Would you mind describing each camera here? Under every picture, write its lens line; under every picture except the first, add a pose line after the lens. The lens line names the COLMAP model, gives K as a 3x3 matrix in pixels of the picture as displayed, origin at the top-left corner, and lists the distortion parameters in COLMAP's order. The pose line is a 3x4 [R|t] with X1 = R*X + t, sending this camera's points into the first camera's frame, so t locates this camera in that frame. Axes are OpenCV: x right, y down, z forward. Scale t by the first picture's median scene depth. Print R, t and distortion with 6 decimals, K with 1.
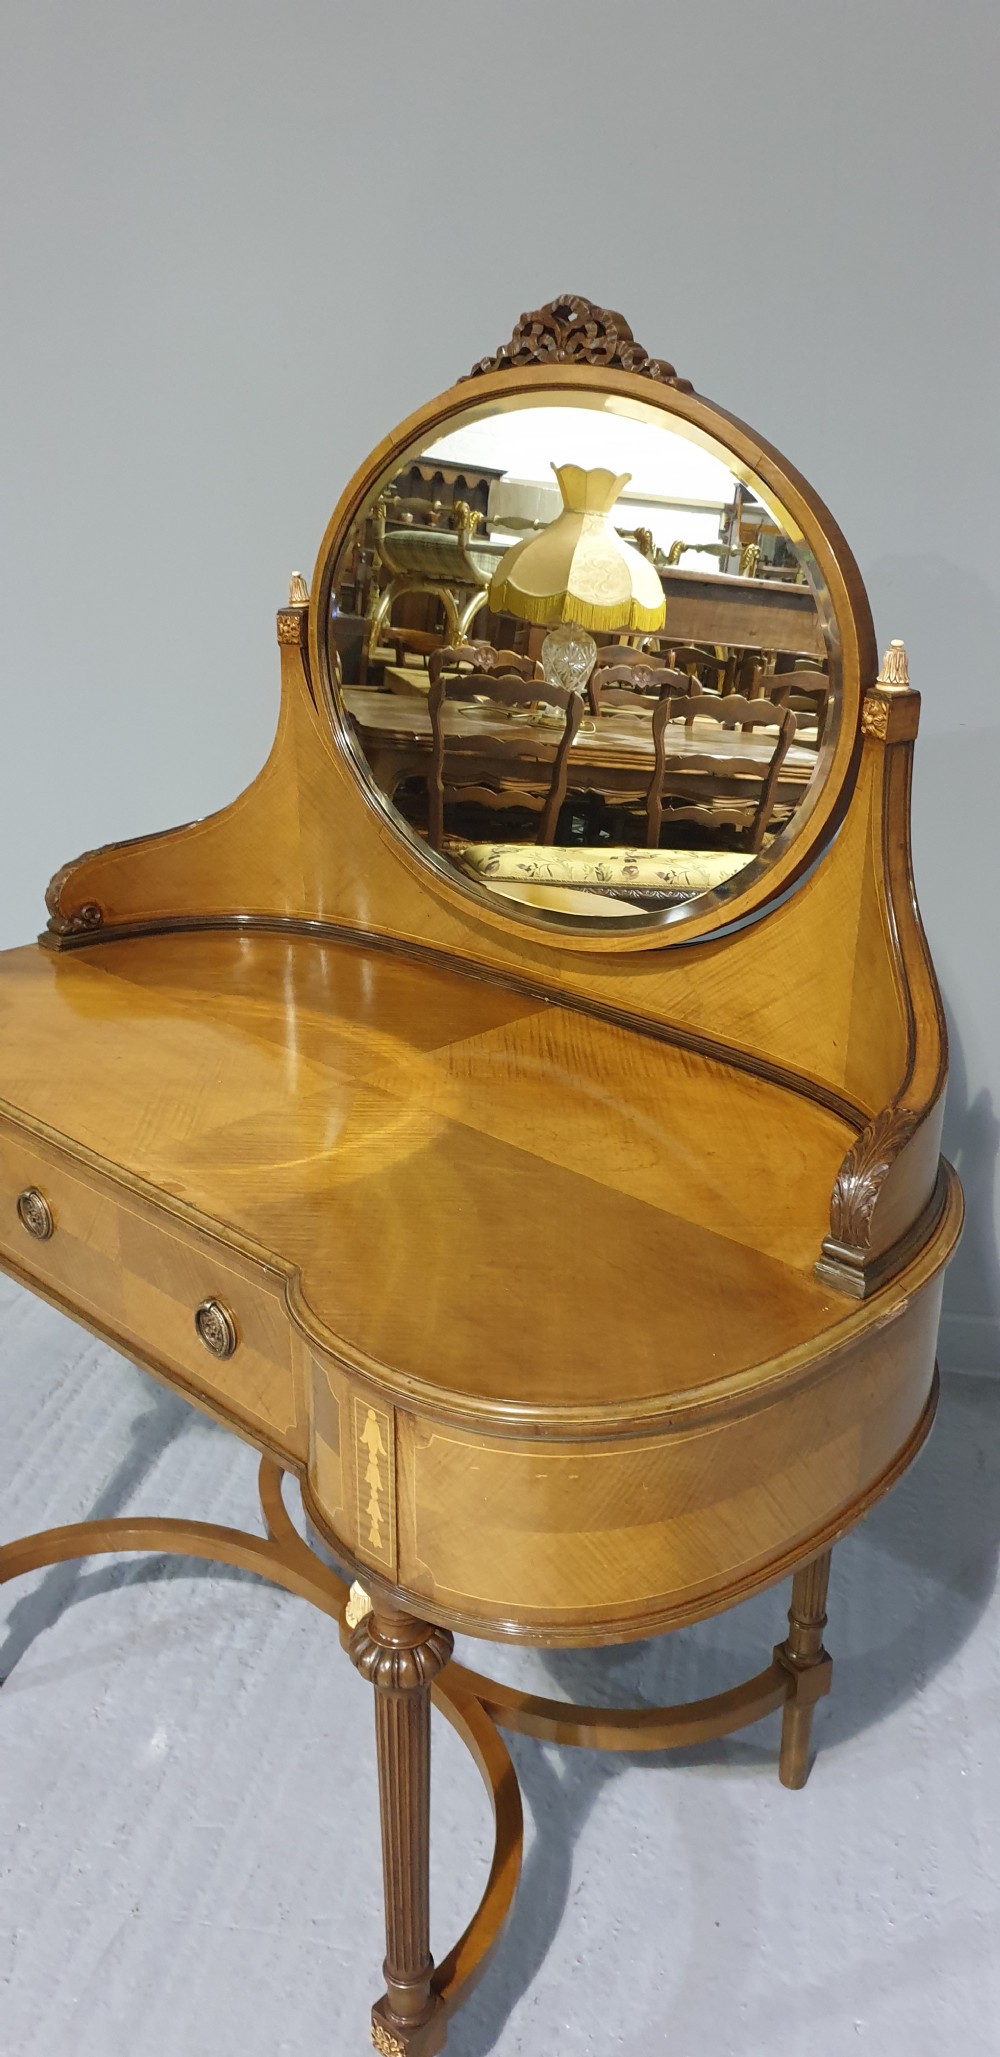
lens RADIAL K [[1563.3, 0, 551.1], [0, 1563.3, 1069.4], [0, 0, 1]] dist [0.186276, -0.569569]
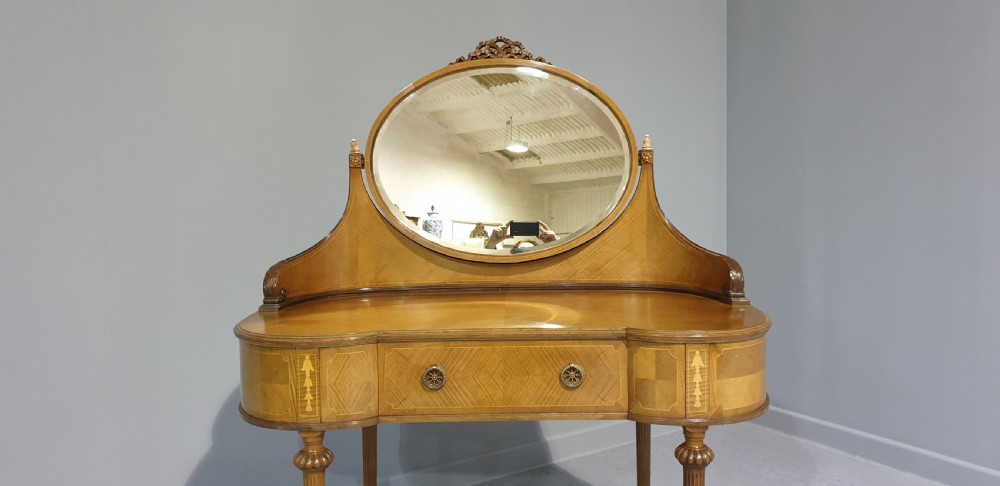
lens RADIAL K [[767.5, 0, 513.0], [0, 767.5, 238.3], [0, 0, 1]] dist [0.178515, -0.521131]
pose [[0.724235, -0.070214, 0.685969, -0.951060], [0.282633, 0.937626, -0.202427, 0.154144], [-0.628969, 0.340482, 0.698907, 0.104866]]
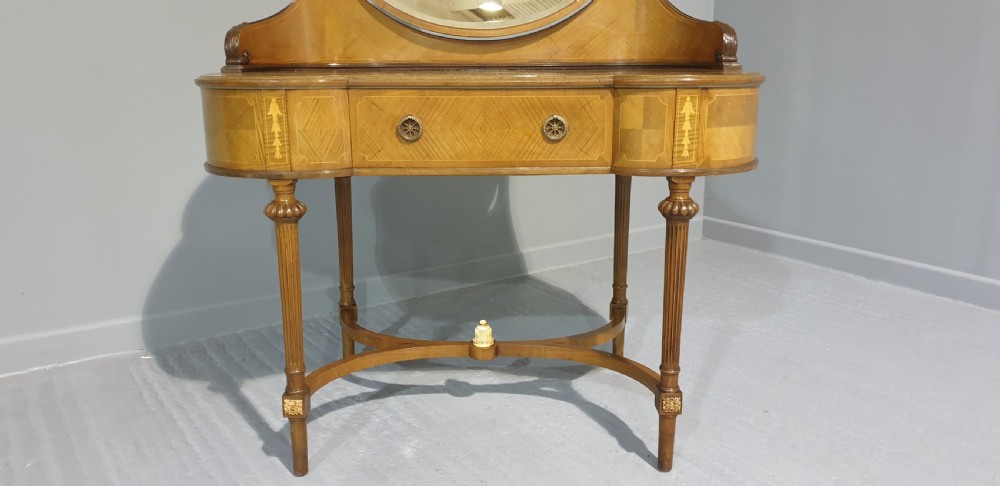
lens RADIAL K [[760.0, 0, 498.7], [0, 760.0, 235.1], [0, 0, 1]] dist [0.186276, -0.569569]
pose [[0.712786, -0.174088, 0.679433, -0.933199], [0.278812, 0.959208, -0.046724, 0.299564], [-0.643584, 0.222738, 0.732249, 0.206614]]
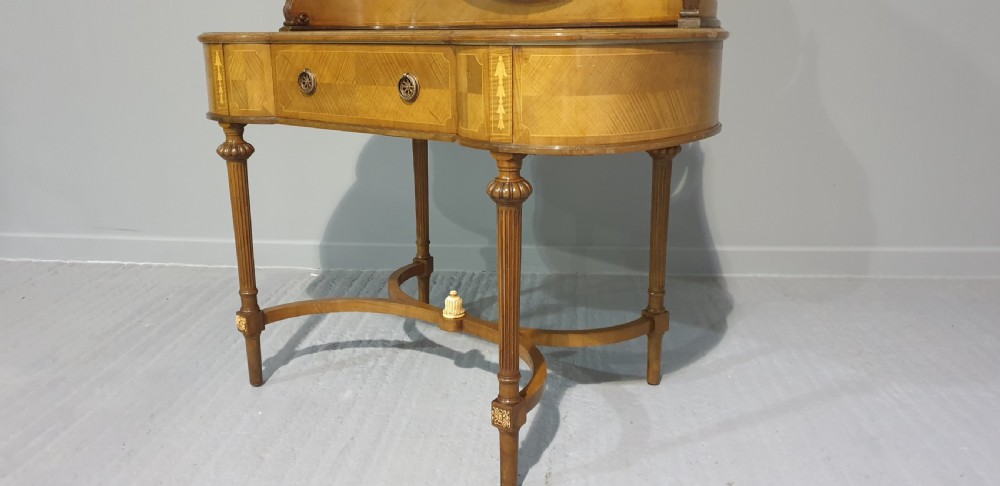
lens RADIAL K [[767.5, 0, 513.0], [0, 767.5, 238.3], [0, 0, 1]] dist [0.178515, -0.521131]
pose [[0.993687, -0.044779, 0.102866, -0.160551], [0.058366, 0.989379, -0.133129, 0.452430], [-0.095812, 0.138292, 0.985746, -0.054403]]
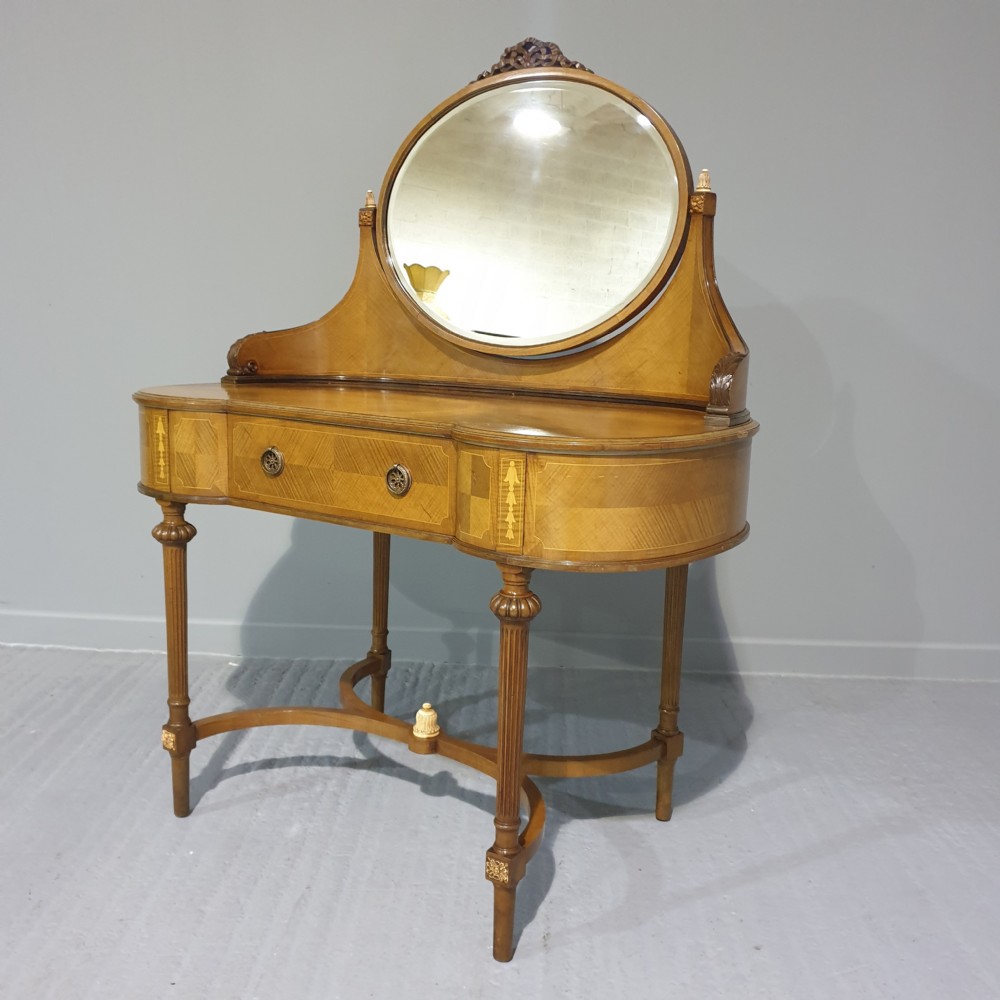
lens RADIAL K [[1030.2, 0, 499.1], [0, 1030.2, 521.9], [0, 0, 1]] dist [0.189180, -0.674610]
pose [[0.988279, -0.013265, 0.152081, -0.242963], [0.042375, 0.980906, -0.189809, 0.395828], [-0.146660, 0.194029, 0.969971, -0.212423]]
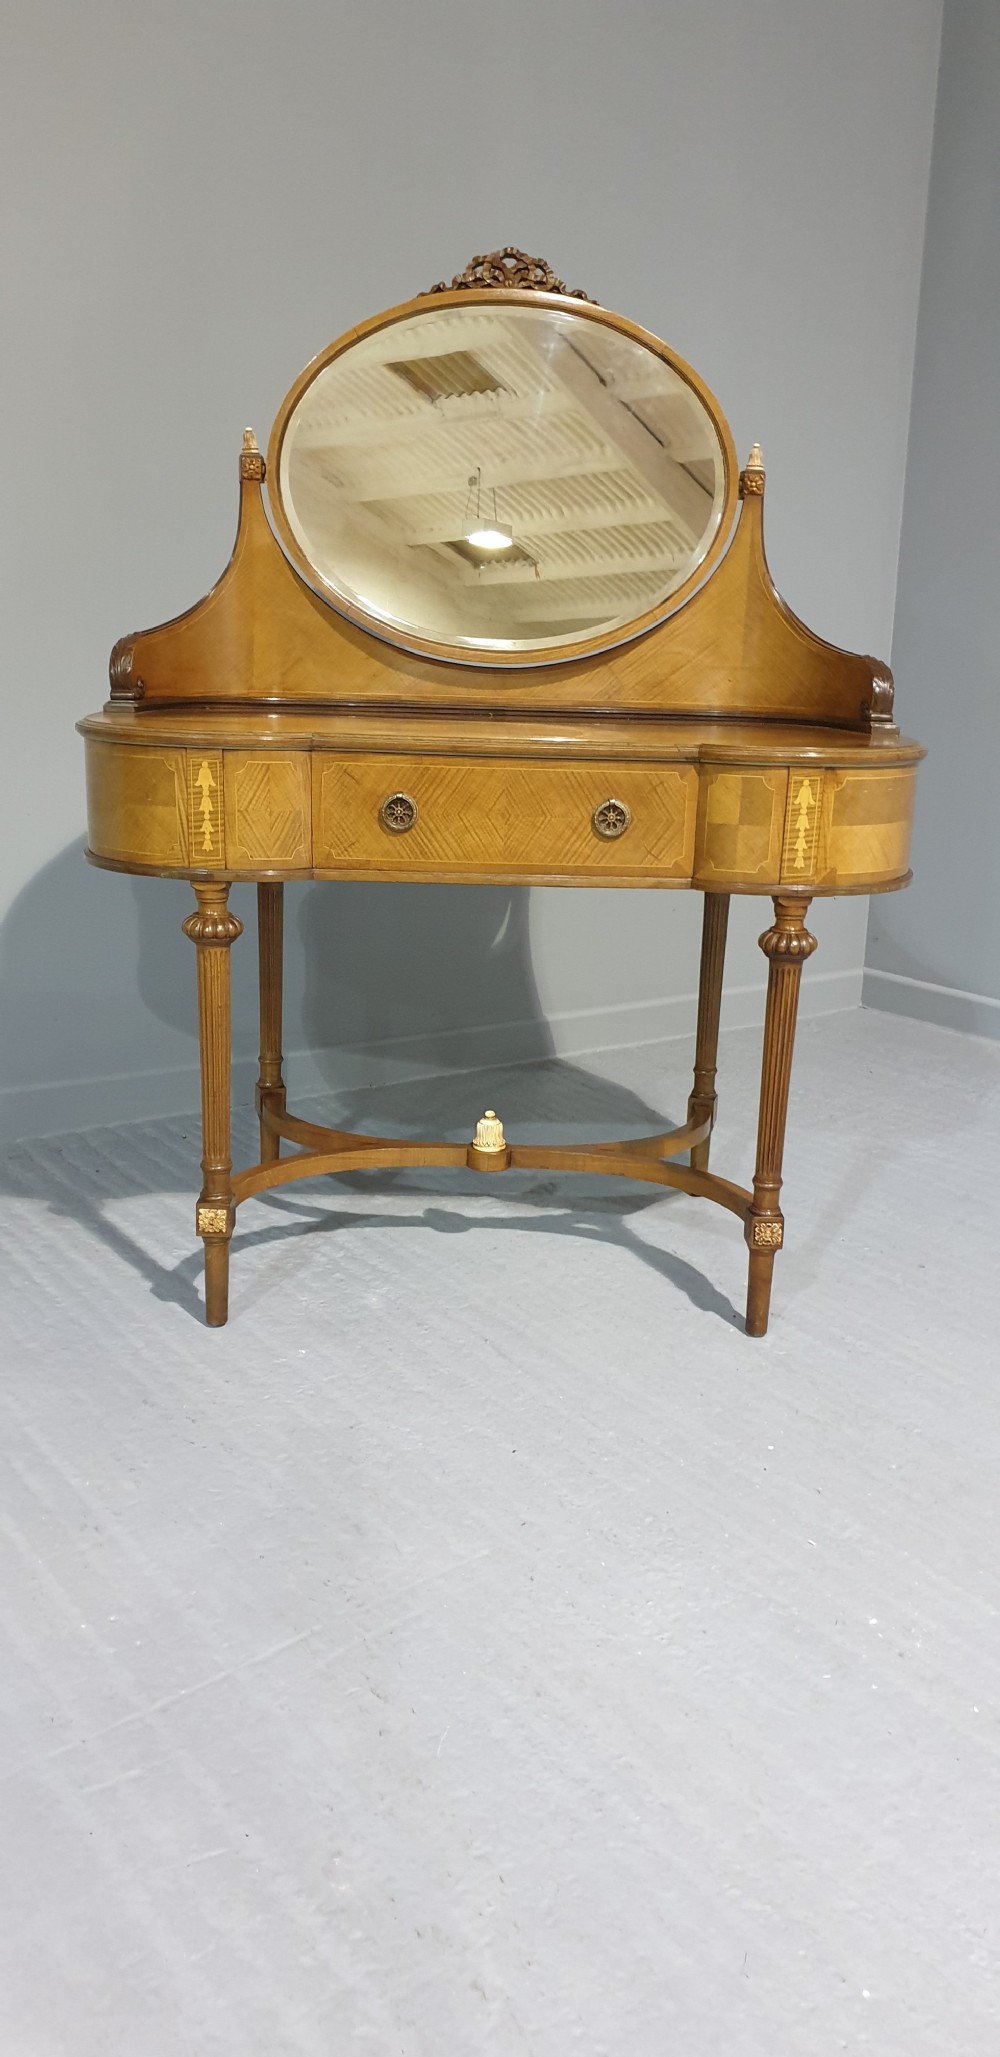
lens RADIAL K [[1576.0, 0, 505.8], [0, 1576.0, 1094.6], [0, 0, 1]] dist [0.182130, -0.507347]
pose [[0.709975, -0.187225, 0.678883, -1.246854], [0.249181, 0.968435, 0.006486, 0.344116], [-0.658669, 0.164559, 0.734218, -0.072600]]
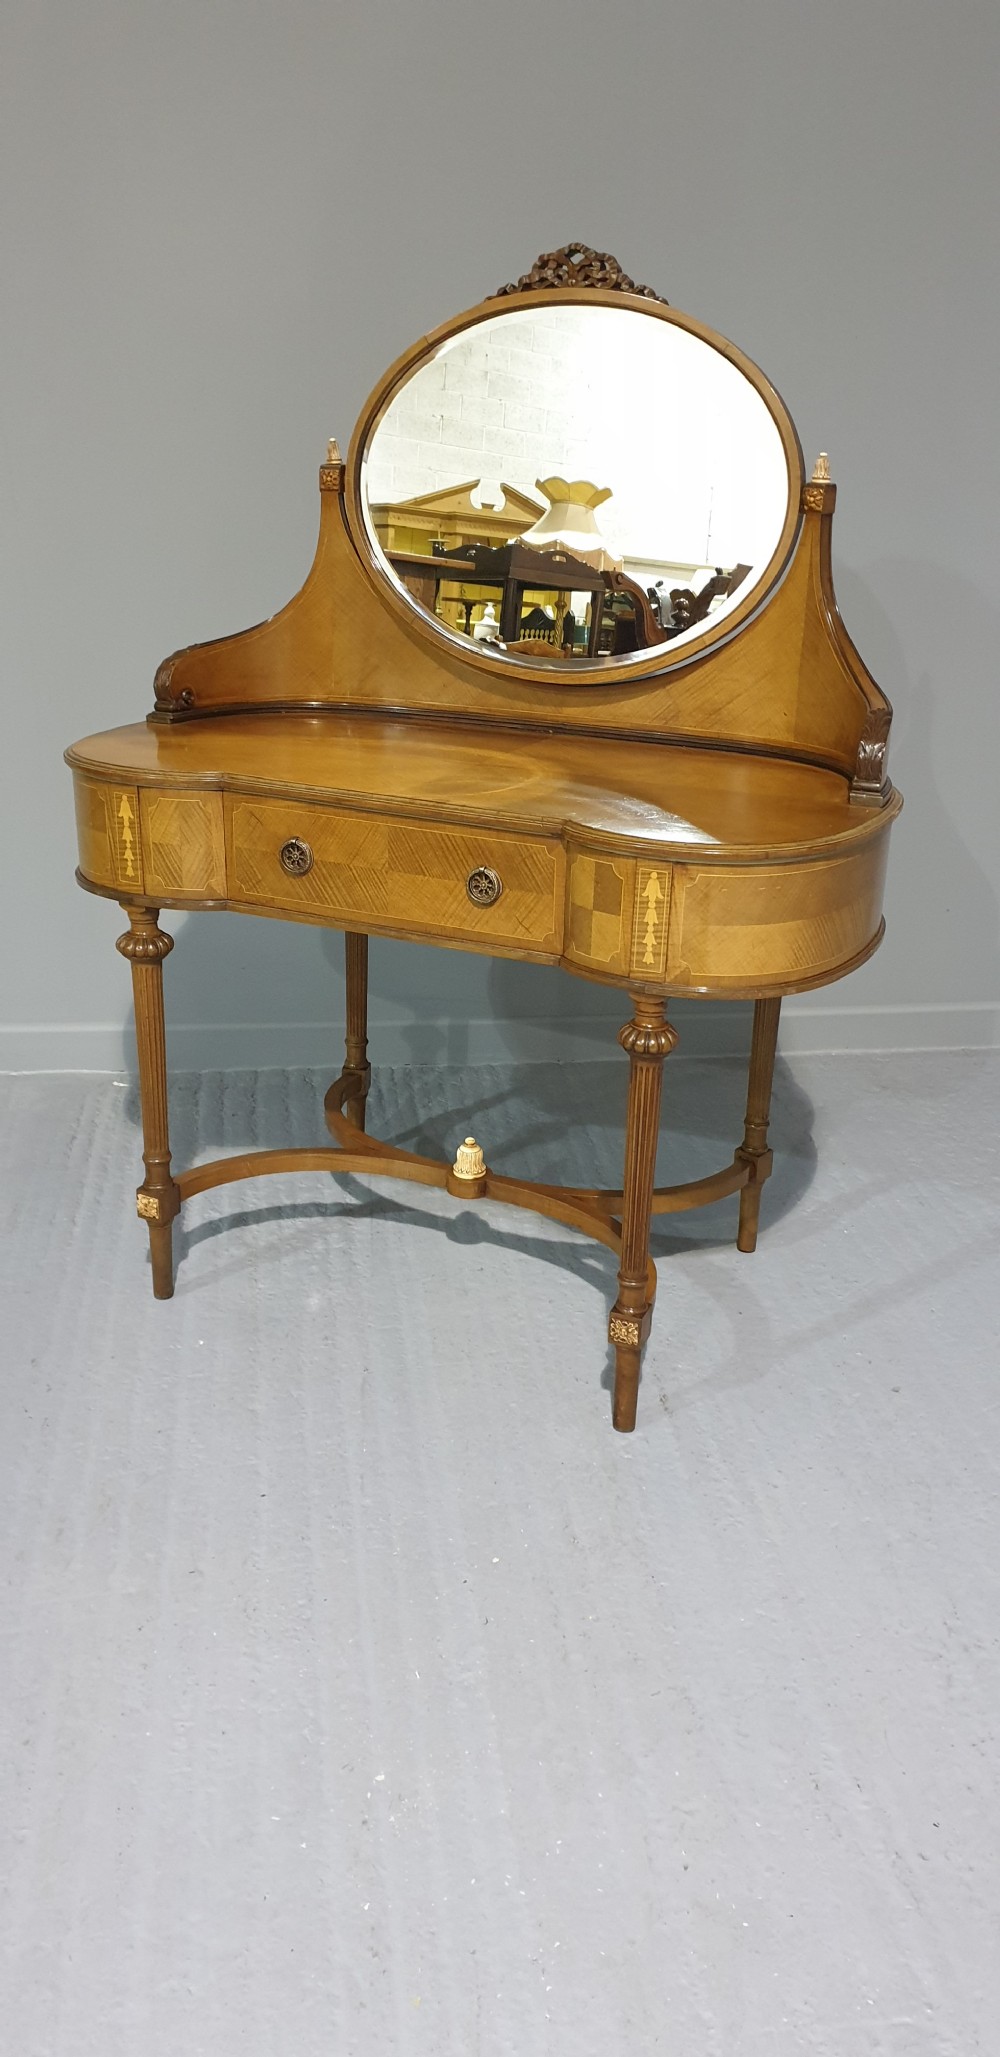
lens RADIAL K [[1578.8, 0, 517.2], [0, 1578.8, 1066.4], [0, 0, 1]] dist [0.178515, -0.521131]
pose [[0.949164, -0.101178, 0.298078, -0.573511], [0.104878, 0.994479, 0.003600, 0.291997], [-0.296797, 0.027844, 0.954535, -0.440422]]
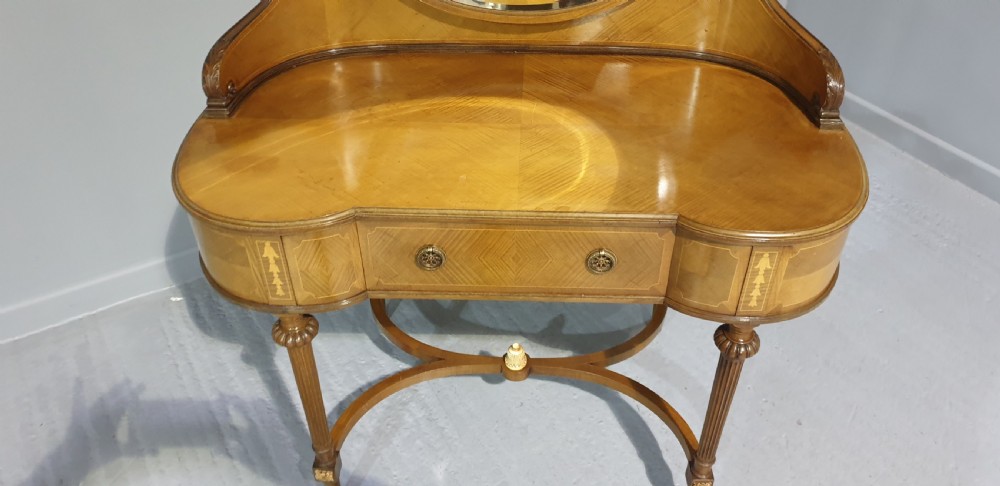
lens RADIAL K [[767.5, 0, 513.0], [0, 767.5, 238.3], [0, 0, 1]] dist [0.178515, -0.521131]
pose [[0.744091, -0.430654, 0.510749, -0.674983], [0.261611, 0.891280, 0.370379, -0.221437], [-0.614726, -0.141978, 0.775857, 0.262905]]
